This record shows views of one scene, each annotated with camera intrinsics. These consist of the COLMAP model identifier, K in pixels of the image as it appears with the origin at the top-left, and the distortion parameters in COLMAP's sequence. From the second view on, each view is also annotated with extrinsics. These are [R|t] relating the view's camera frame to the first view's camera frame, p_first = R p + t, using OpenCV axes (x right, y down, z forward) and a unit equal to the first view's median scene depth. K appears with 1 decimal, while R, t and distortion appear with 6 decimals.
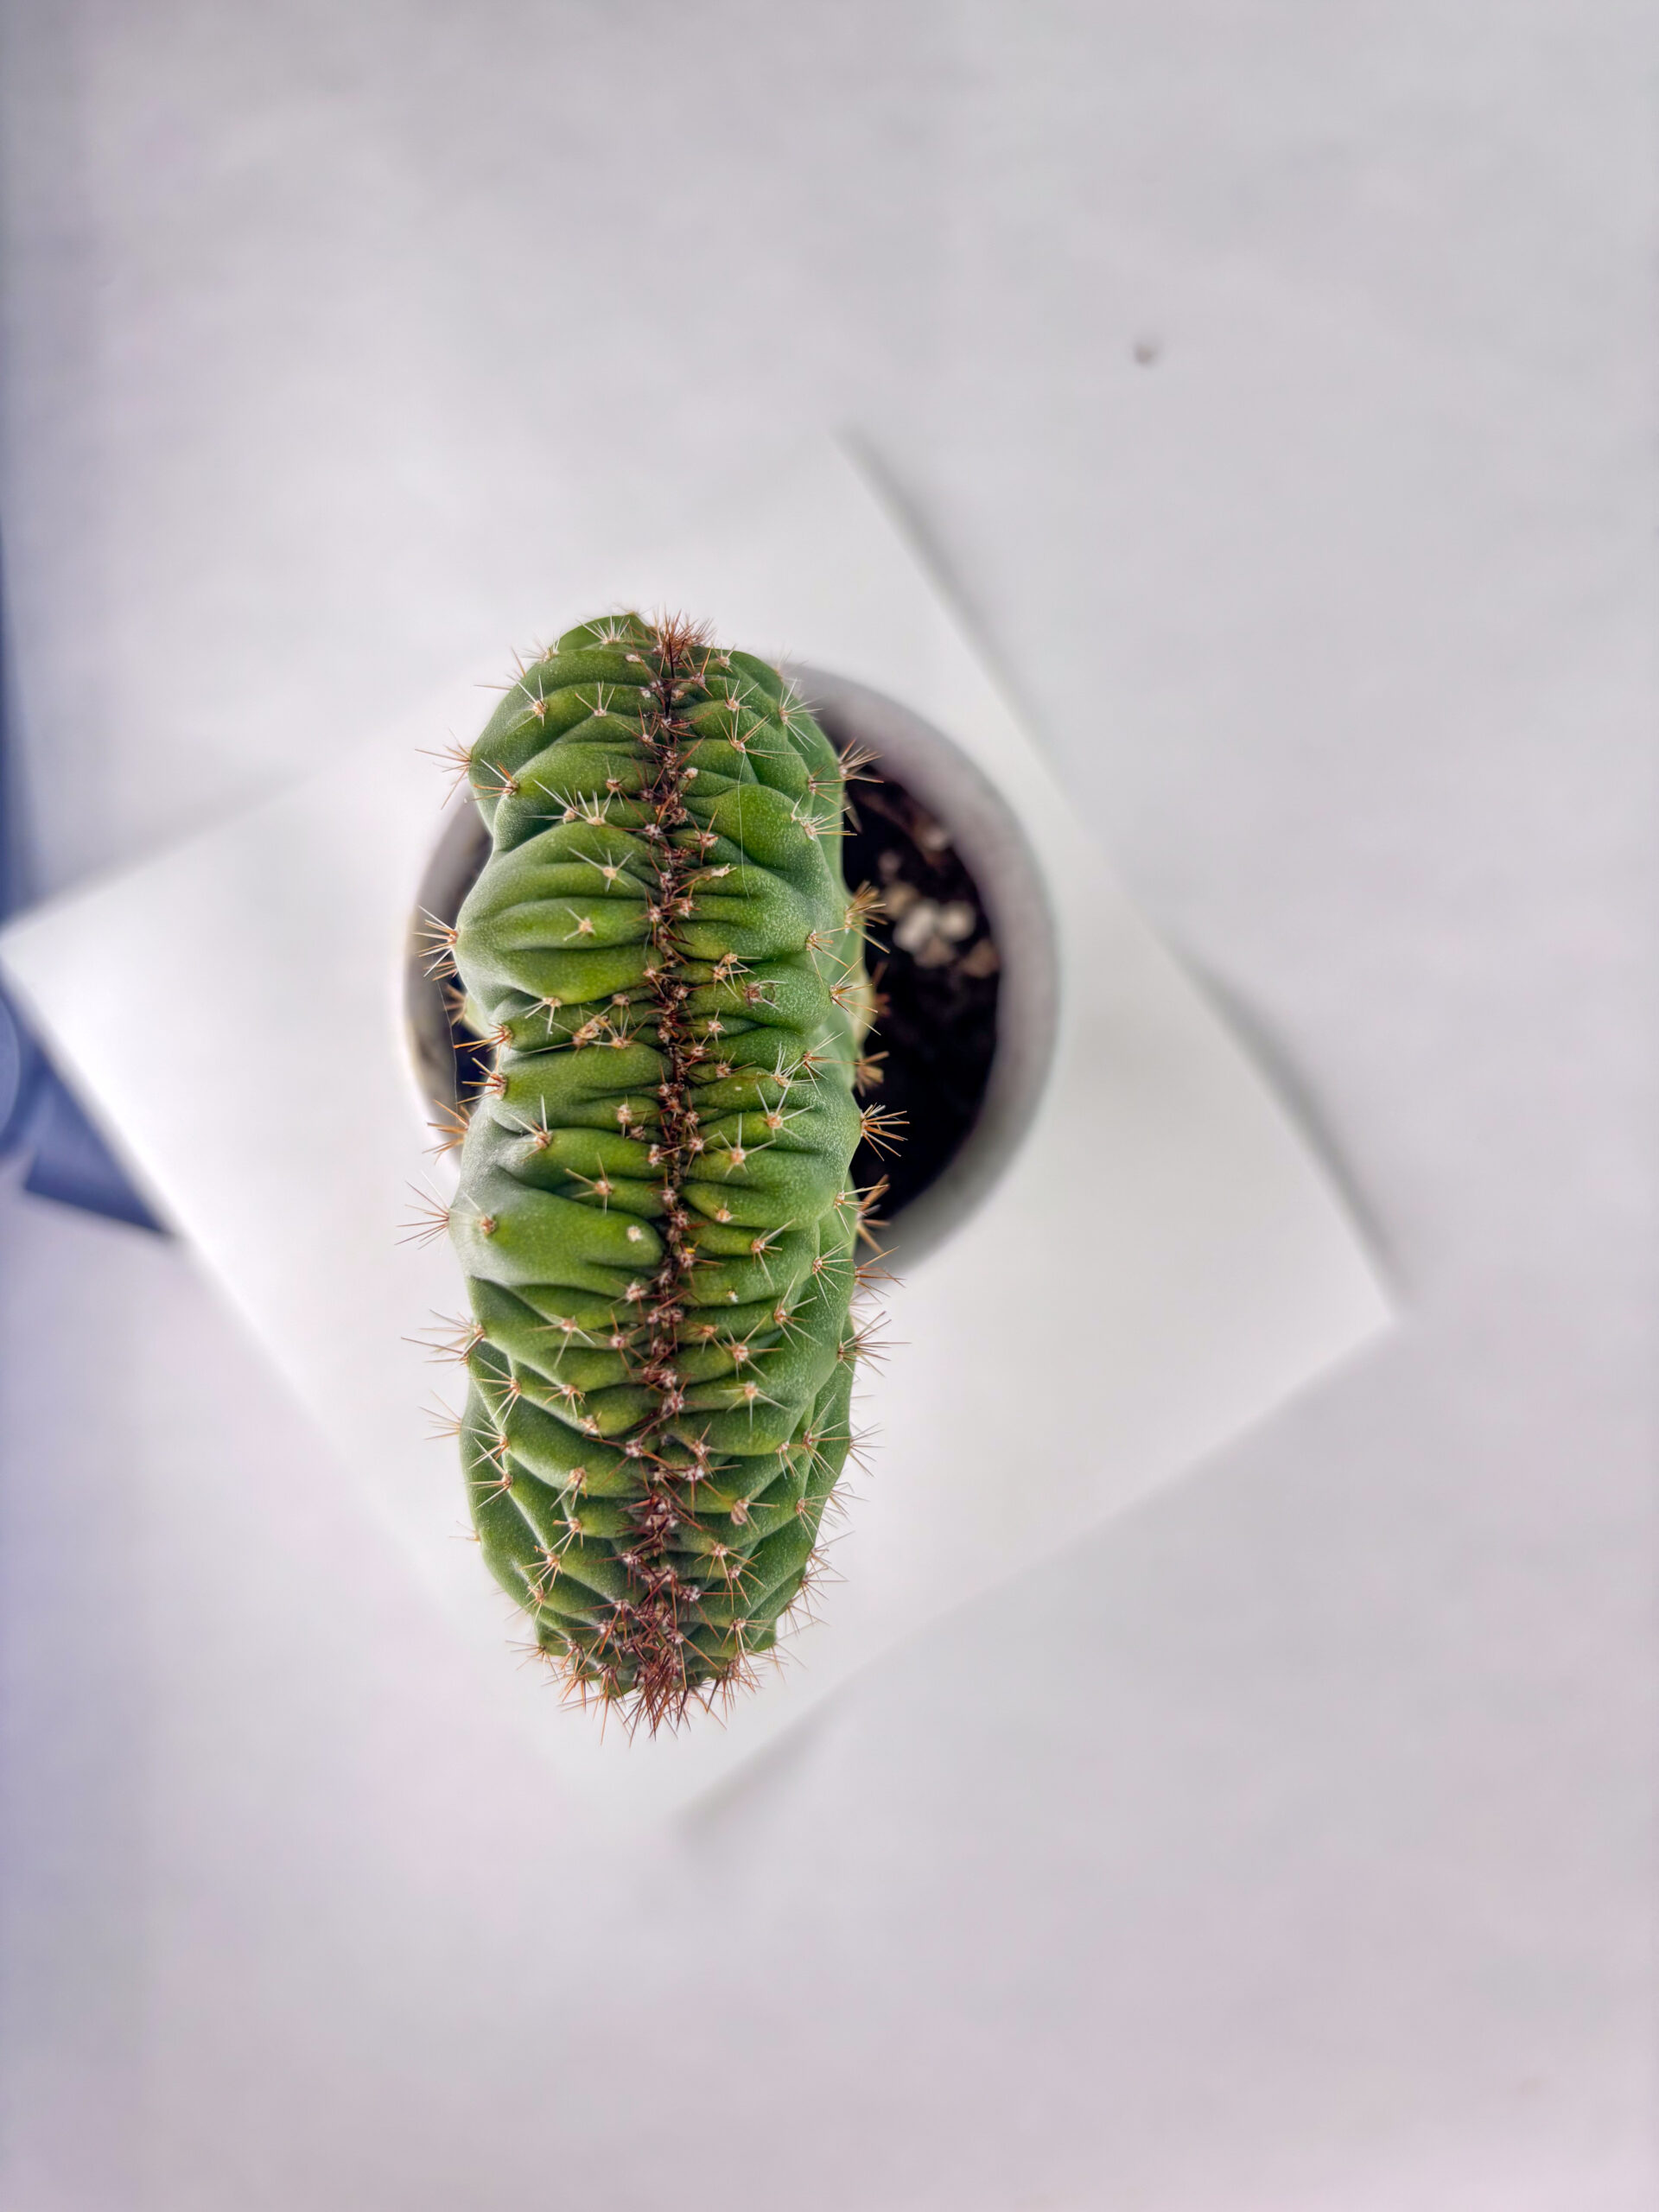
lens RADIAL K [[1737.6, 0, 826.3], [0, 1737.6, 1096.1], [0, 0, 1]] dist [0.003817, -0.015680]
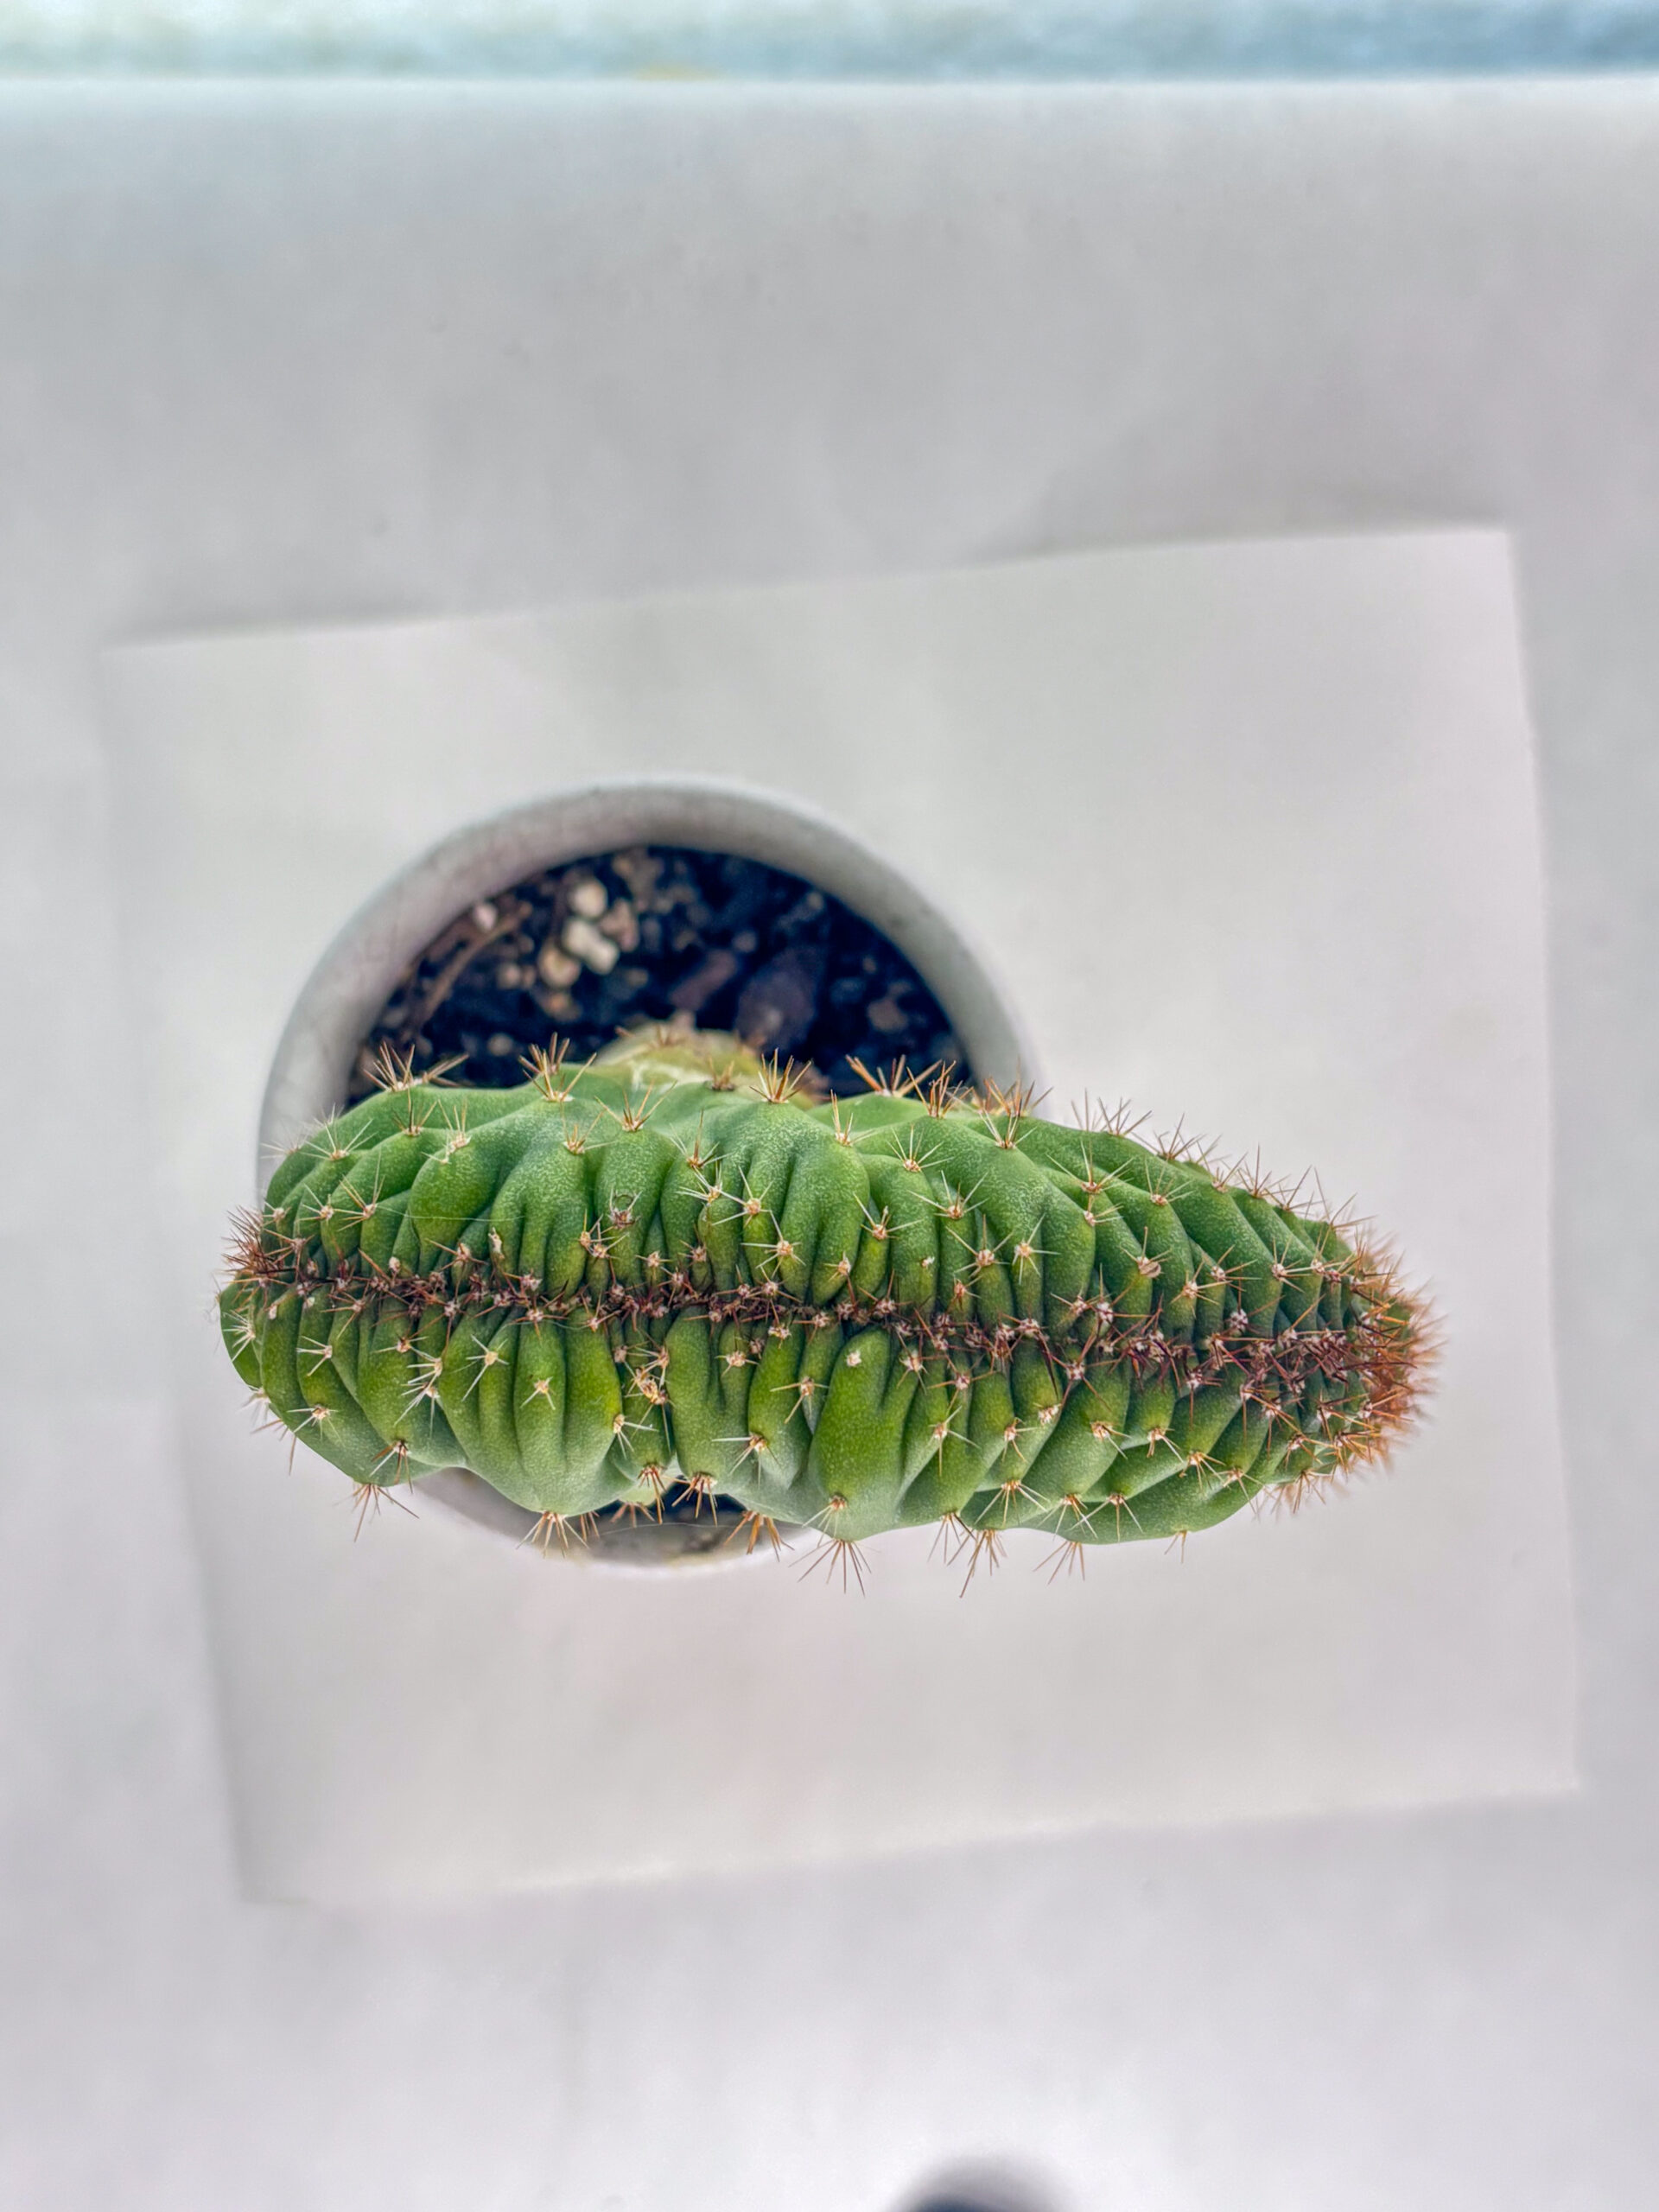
lens RADIAL K [[2849.9, 0, 832.7], [0, 2849.9, 1104.3], [0, 0, 1]] dist [-0.035158, -0.004425]
pose [[0.059648, -0.995145, -0.078281, 0.153614], [0.997702, 0.061957, -0.027408, 0.098226], [0.032125, -0.076466, 0.996555, -0.582221]]
